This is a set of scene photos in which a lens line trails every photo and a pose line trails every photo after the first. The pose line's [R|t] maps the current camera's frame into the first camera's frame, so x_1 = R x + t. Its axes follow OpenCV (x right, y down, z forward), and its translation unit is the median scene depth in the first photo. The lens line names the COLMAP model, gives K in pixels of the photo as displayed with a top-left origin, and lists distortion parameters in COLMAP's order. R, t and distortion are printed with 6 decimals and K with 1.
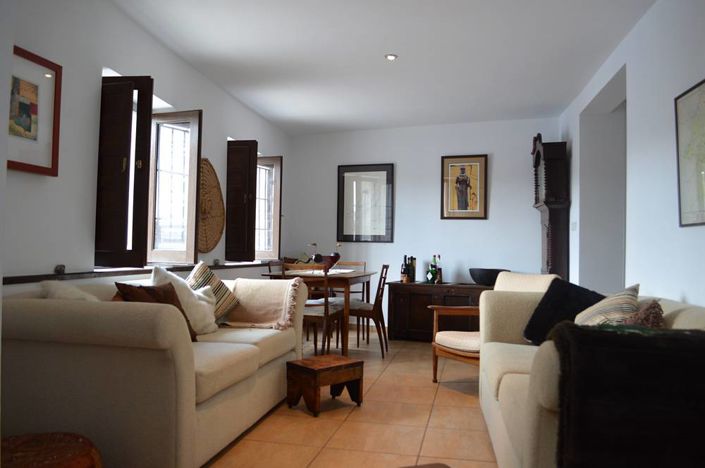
lens RADIAL K [[574.8, 0, 352.5], [0, 574.8, 234.0], [0, 0, 1]] dist [-0.070855, -0.000803]
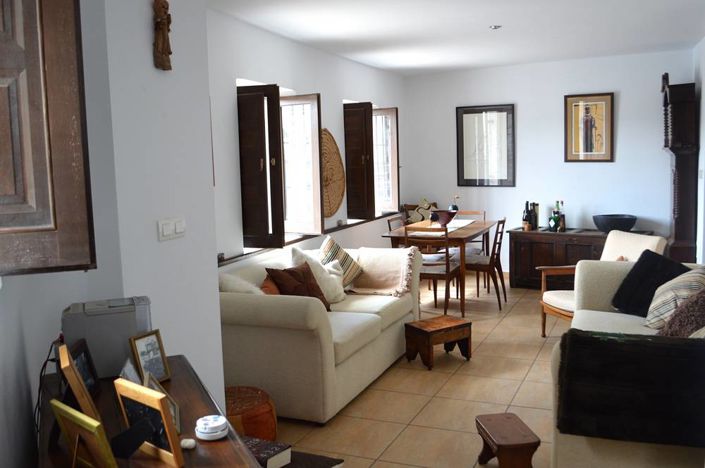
lens RADIAL K [[662.4, 0, 352.5], [0, 662.4, 234.0], [0, 0, 1]] dist [-0.066513, 0.004361]
pose [[0.978201, -0.023836, -0.206287, 0.051648], [0.051516, 0.990191, 0.129876, -0.113107], [0.201168, -0.137672, 0.969834, -0.252619]]
